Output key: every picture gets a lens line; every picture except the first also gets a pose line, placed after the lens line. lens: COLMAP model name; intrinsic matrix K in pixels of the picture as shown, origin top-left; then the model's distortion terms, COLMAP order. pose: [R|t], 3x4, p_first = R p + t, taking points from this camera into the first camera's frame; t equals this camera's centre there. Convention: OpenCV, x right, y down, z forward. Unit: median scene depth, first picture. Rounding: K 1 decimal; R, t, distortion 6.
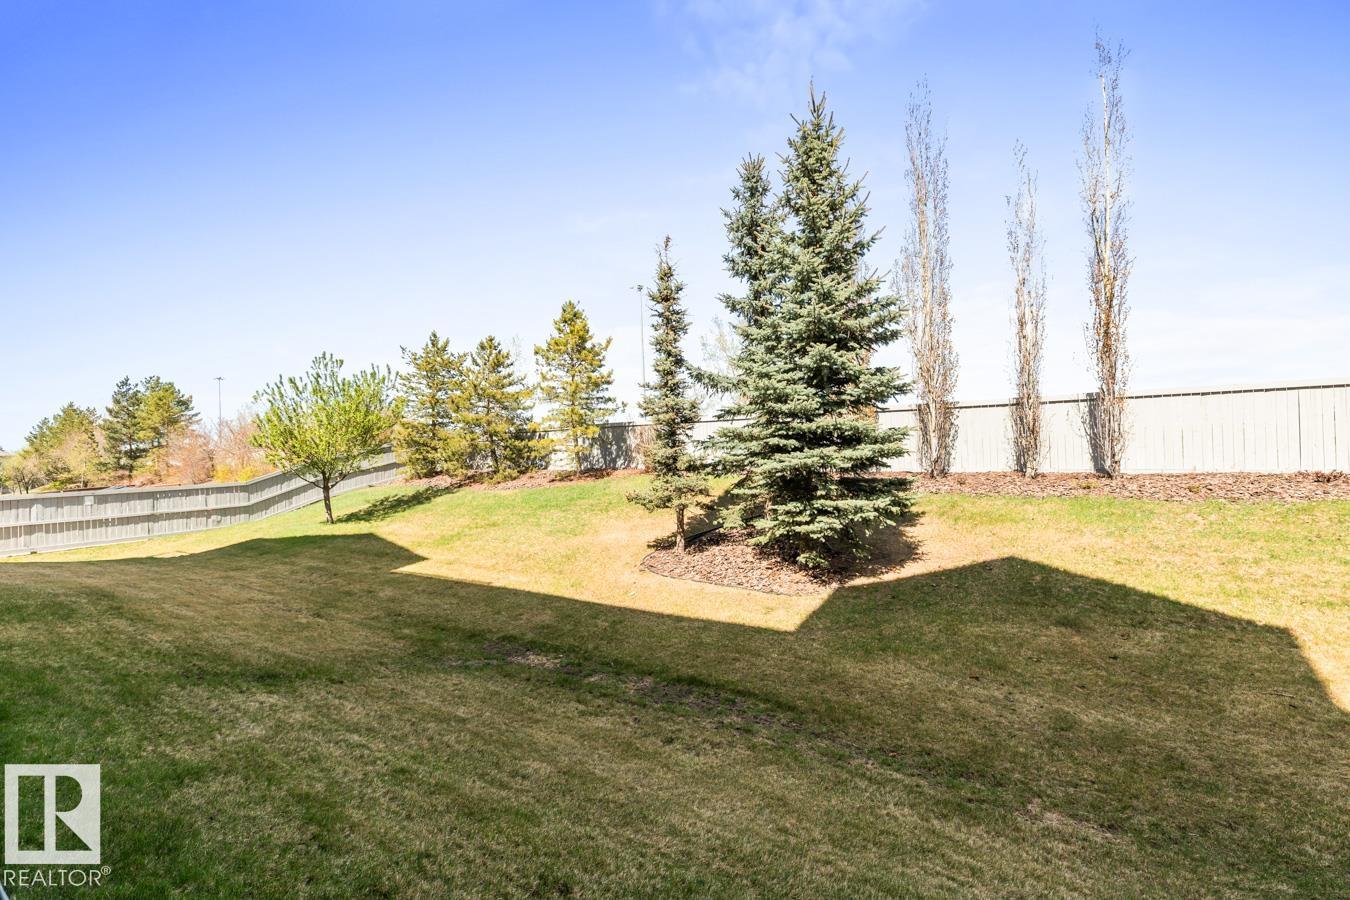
lens RADIAL K [[599.7, 0, 669.6], [0, 599.7, 448.8], [0, 0, 1]] dist [0.000018, 0.000004]
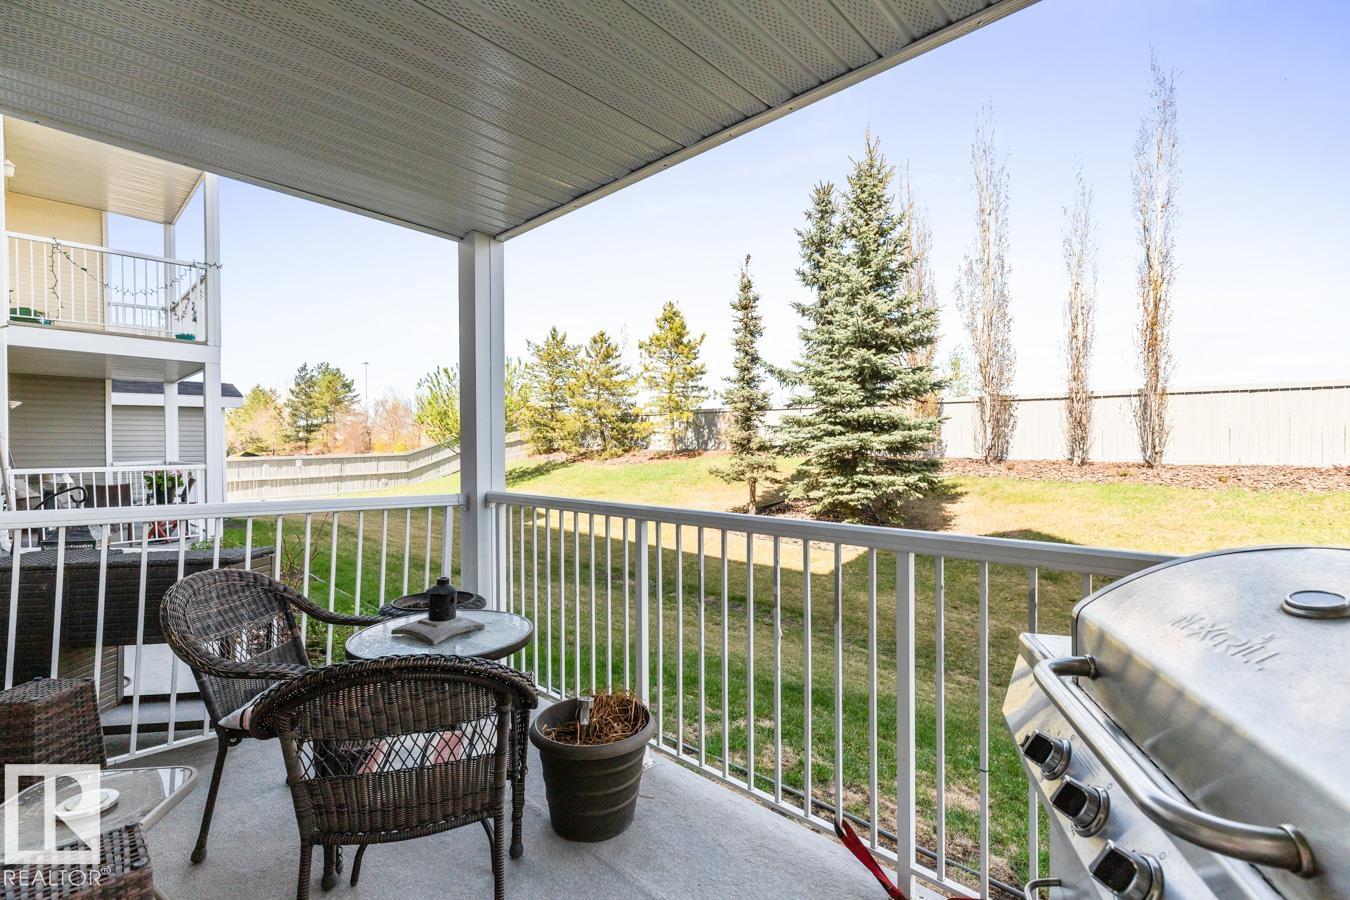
lens RADIAL K [[627.5, 0, 671.3], [0, 627.5, 443.1], [0, 0, 1]] dist [0.000681, 0.000020]
pose [[0.985201, 0.024814, -0.169597, 0.068179], [-0.022548, 0.999629, 0.015274, 0.006571], [0.169913, -0.011224, 0.985395, -0.268972]]
